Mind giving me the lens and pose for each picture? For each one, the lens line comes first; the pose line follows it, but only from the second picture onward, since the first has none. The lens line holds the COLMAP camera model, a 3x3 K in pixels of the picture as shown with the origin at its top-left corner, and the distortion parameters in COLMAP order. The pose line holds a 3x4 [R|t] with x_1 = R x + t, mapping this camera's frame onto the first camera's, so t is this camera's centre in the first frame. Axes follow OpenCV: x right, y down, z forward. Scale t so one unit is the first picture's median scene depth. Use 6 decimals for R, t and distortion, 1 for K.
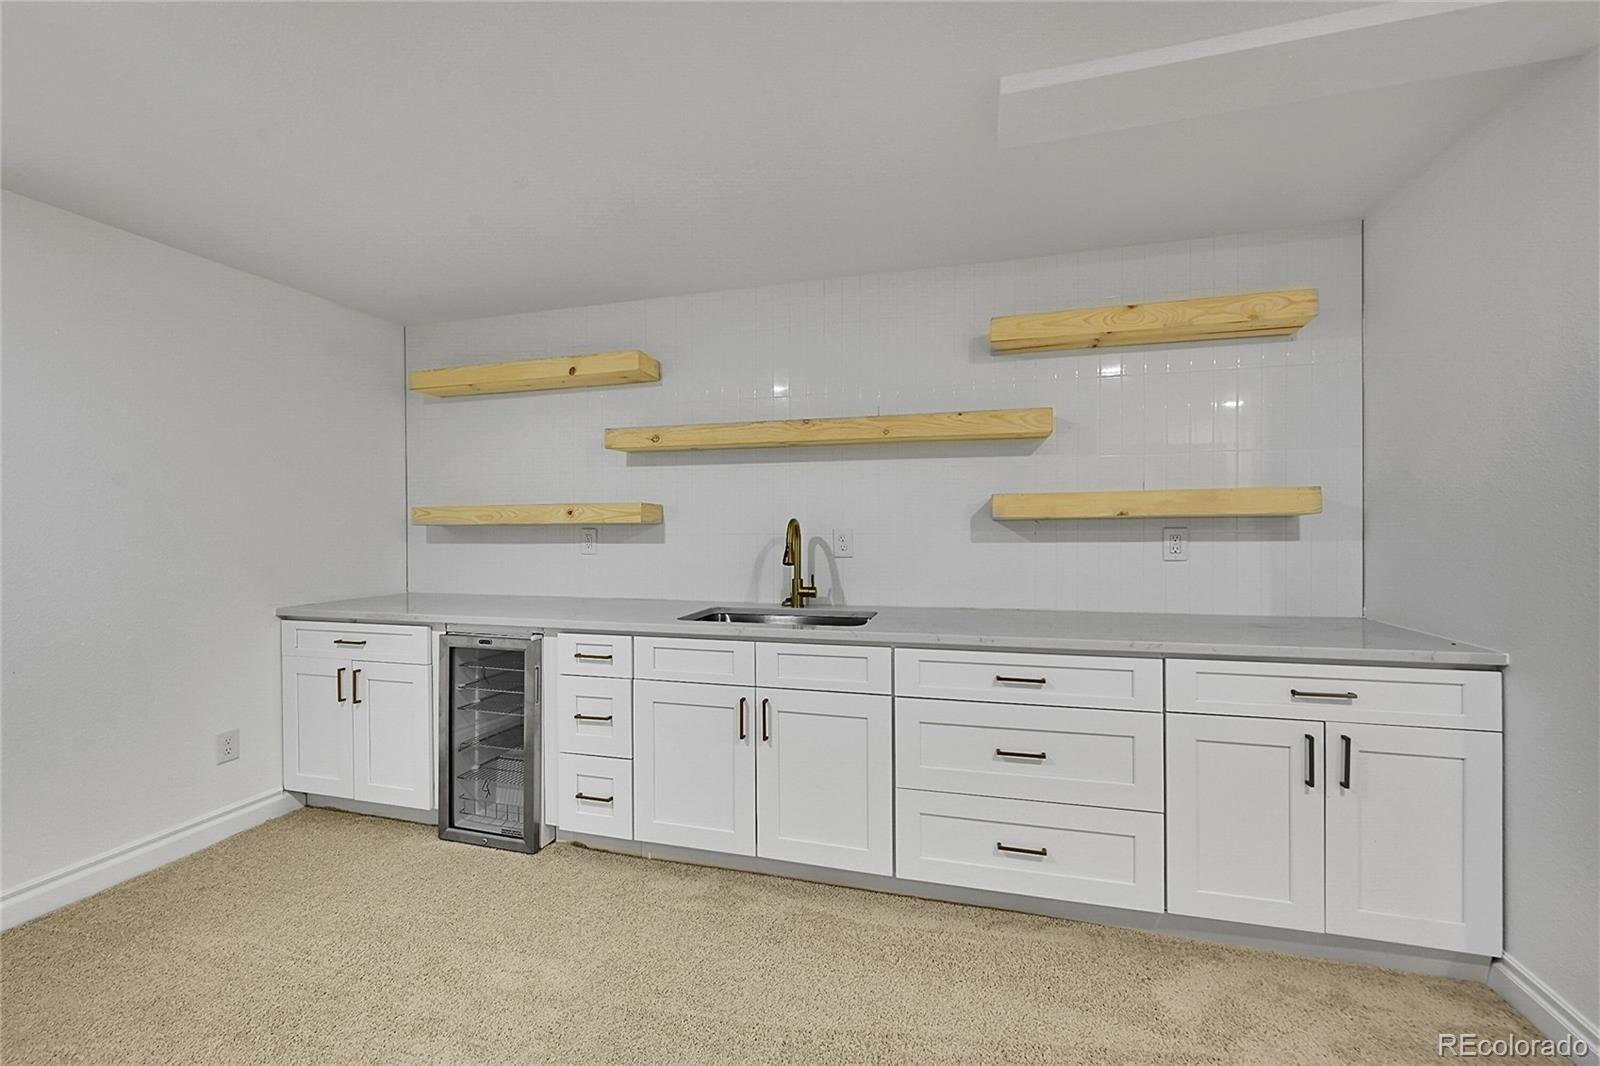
lens RADIAL K [[641.0, 0, 796.4], [0, 641.0, 518.4], [0, 0, 1]] dist [-0.000461, -0.000011]
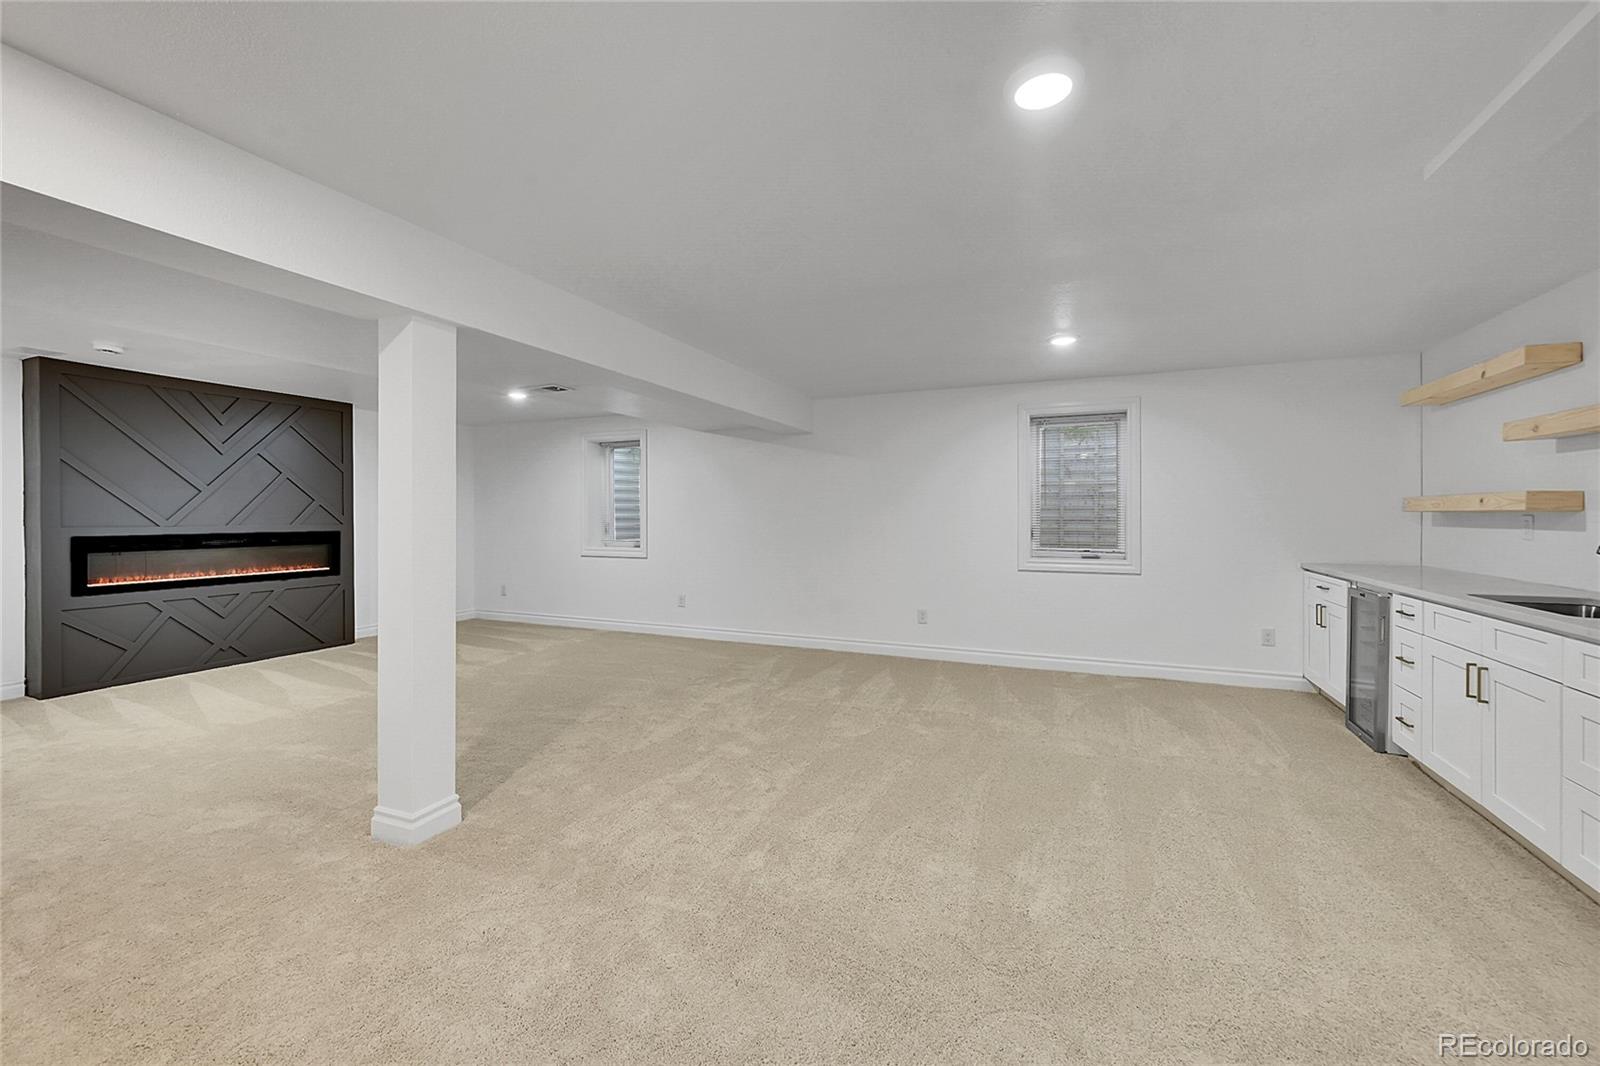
lens RADIAL K [[641.0, 0, 796.4], [0, 641.0, 518.4], [0, 0, 1]] dist [-0.000461, -0.000011]
pose [[-0.130127, 0.016258, -0.991364, 0.932981], [0.008538, 0.999847, 0.015276, -0.005762], [0.991461, -0.006476, -0.130246, -0.041413]]
